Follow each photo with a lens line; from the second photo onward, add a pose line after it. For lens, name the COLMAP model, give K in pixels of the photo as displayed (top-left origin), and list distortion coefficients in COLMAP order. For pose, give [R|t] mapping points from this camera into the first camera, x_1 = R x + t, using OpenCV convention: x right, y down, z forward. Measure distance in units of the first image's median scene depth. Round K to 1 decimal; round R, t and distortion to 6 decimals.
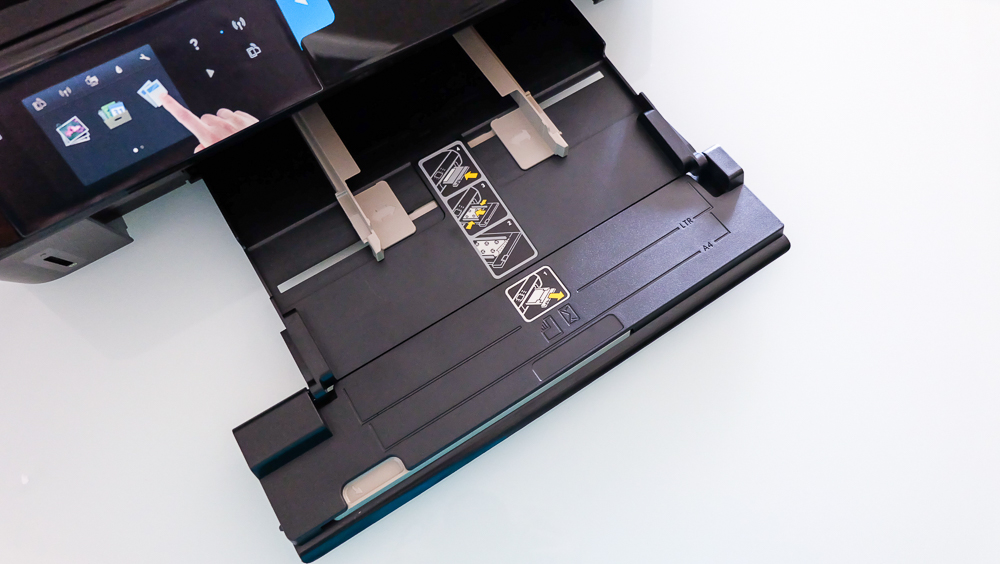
lens RADIAL K [[698.2, 0, 500.0], [0, 698.2, 282.0], [0, 0, 1]] dist [-0.000637, 0.005128]
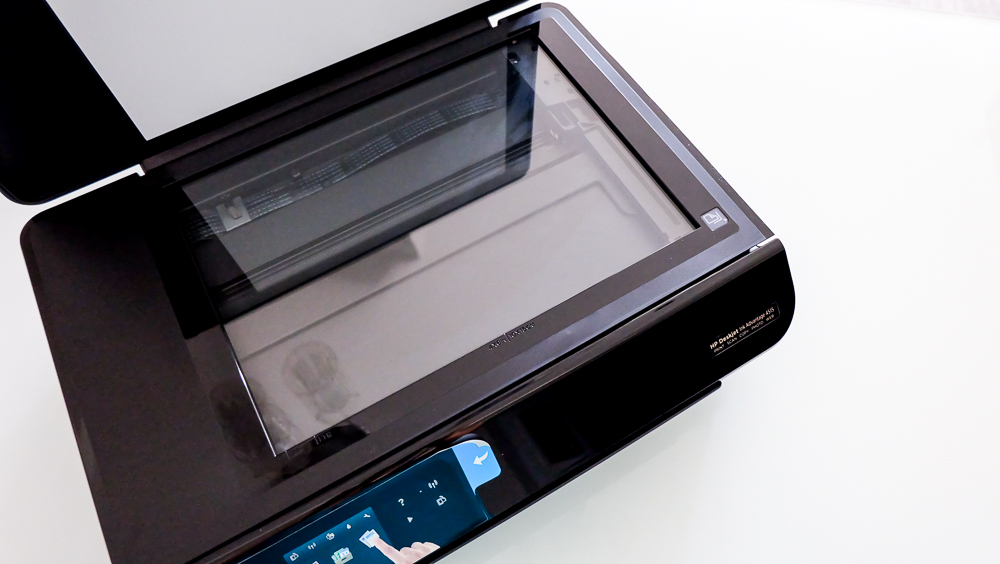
lens RADIAL K [[698.2, 0, 500.0], [0, 698.2, 282.0], [0, 0, 1]] dist [-0.000637, 0.005128]
pose [[0.997263, 0.025975, -0.069229, -0.130709], [-0.034330, 0.991891, -0.122364, -0.487344], [0.065490, 0.124405, 0.990068, -0.311964]]
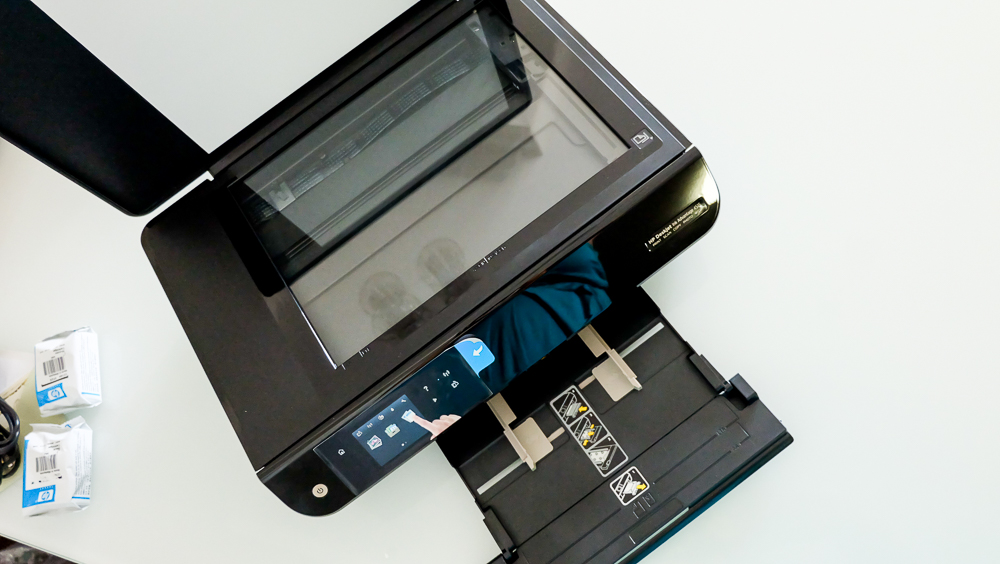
lens RADIAL K [[709.4, 0, 499.3], [0, 709.4, 299.0], [0, 0, 1]] dist [-0.052050, 0.000593]
pose [[0.970819, -0.108614, -0.213808, 0.156307], [0.113803, 0.993430, 0.012073, -0.469046], [0.211092, -0.036052, 0.976801, -0.668163]]
